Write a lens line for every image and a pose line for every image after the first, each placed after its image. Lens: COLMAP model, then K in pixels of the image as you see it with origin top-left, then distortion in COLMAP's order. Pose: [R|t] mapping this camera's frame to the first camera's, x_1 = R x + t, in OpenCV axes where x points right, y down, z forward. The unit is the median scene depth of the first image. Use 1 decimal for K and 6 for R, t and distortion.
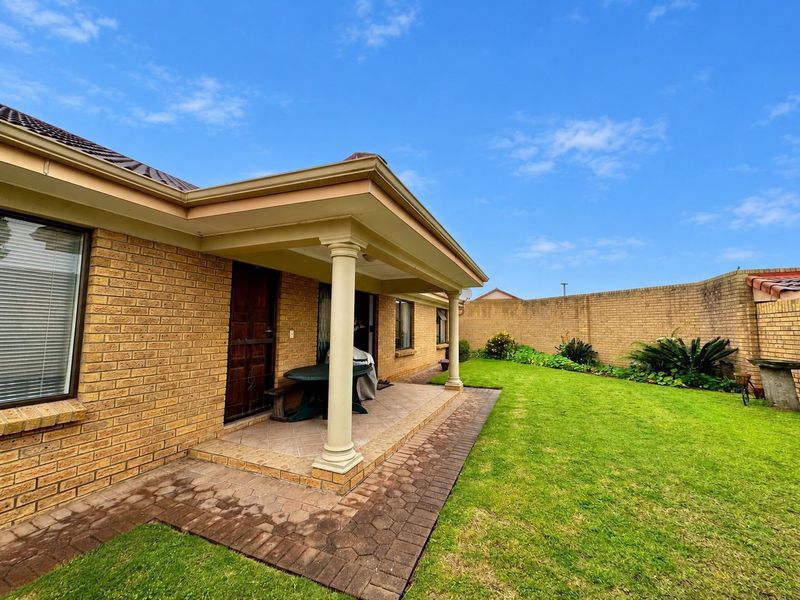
lens RADIAL K [[317.9, 0, 397.4], [0, 317.9, 301.0], [0, 0, 1]] dist [0.000415, 0.000071]
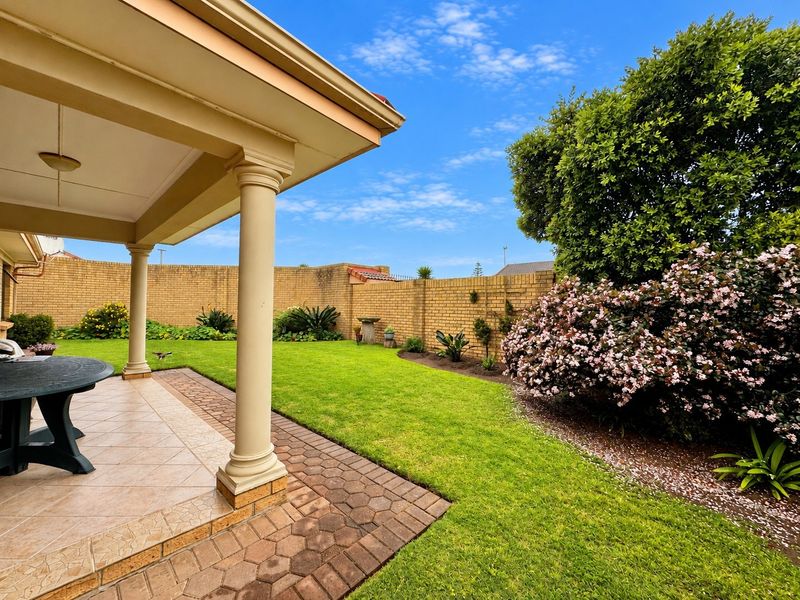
lens RADIAL K [[317.9, 0, 397.4], [0, 317.9, 301.0], [0, 0, 1]] dist [0.000415, 0.000071]
pose [[0.345877, 0.007050, 0.938253, -0.512064], [-0.088105, 0.995797, 0.024997, 0.045687], [-0.934134, -0.091311, 0.345045, 0.321975]]
